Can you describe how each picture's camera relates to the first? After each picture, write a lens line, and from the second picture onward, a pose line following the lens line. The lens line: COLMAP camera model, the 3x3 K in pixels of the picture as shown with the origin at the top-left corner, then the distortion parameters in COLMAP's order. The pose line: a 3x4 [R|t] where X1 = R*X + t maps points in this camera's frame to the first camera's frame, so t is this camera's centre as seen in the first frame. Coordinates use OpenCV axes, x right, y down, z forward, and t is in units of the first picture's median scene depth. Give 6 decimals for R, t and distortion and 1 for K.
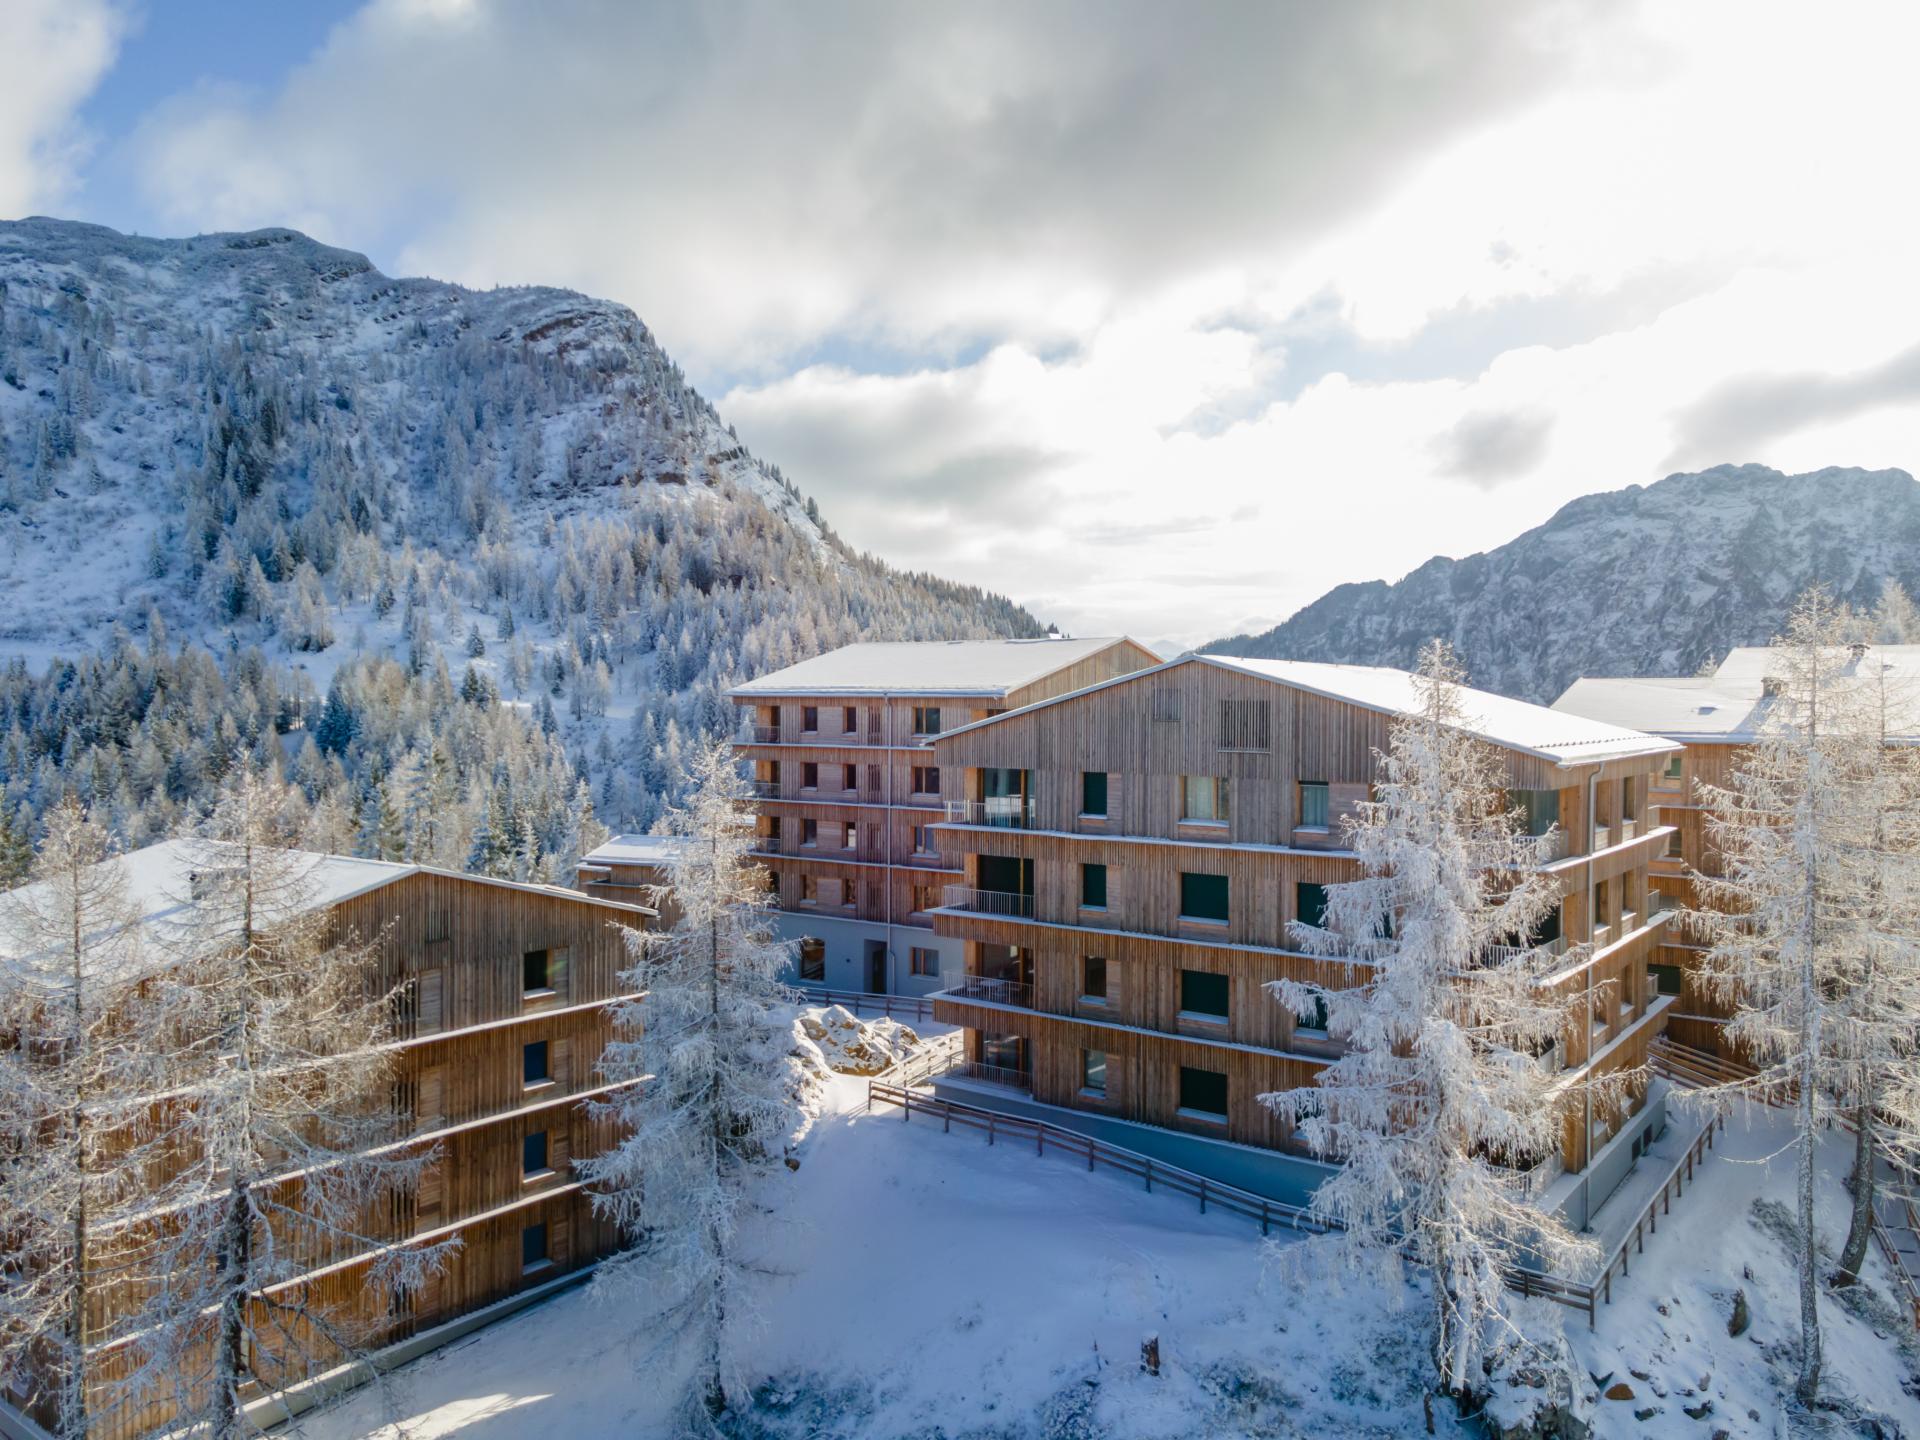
lens RADIAL K [[1408.0, 0, 973.2], [0, 1408.0, 679.9], [0, 0, 1]] dist [0.038107, 0.006704]
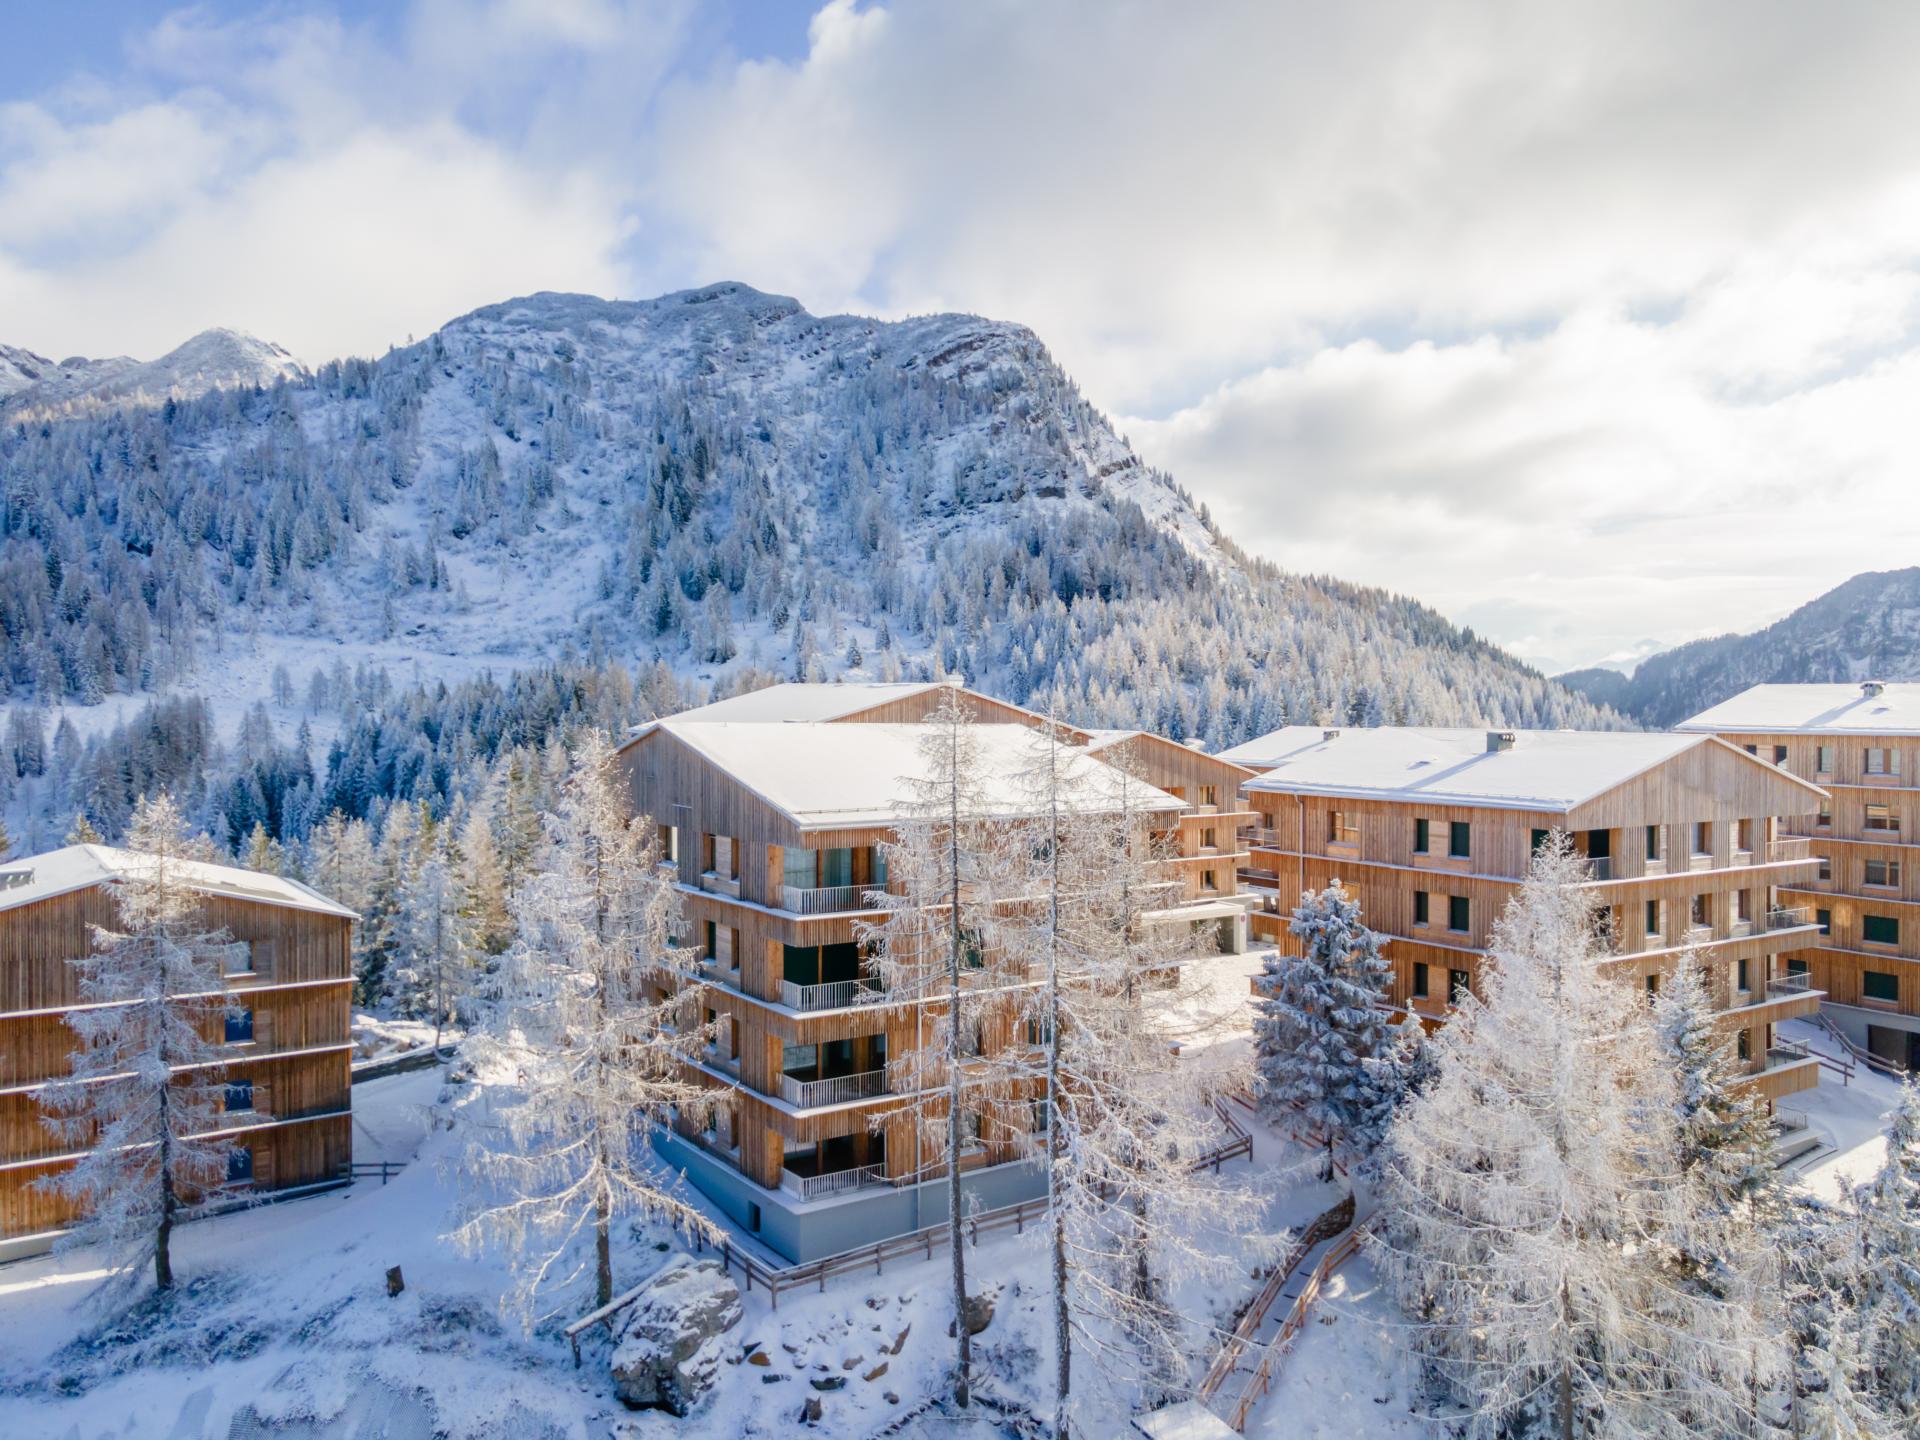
lens RADIAL K [[1408.0, 0, 951.3], [0, 1408.0, 700.7], [0, 0, 1]] dist [0.038107, 0.006704]
pose [[0.951199, 0.004745, -0.308542, 0.693918], [-0.001136, 0.999929, 0.011875, -0.046894], [0.308577, -0.010945, 0.951136, -0.049768]]
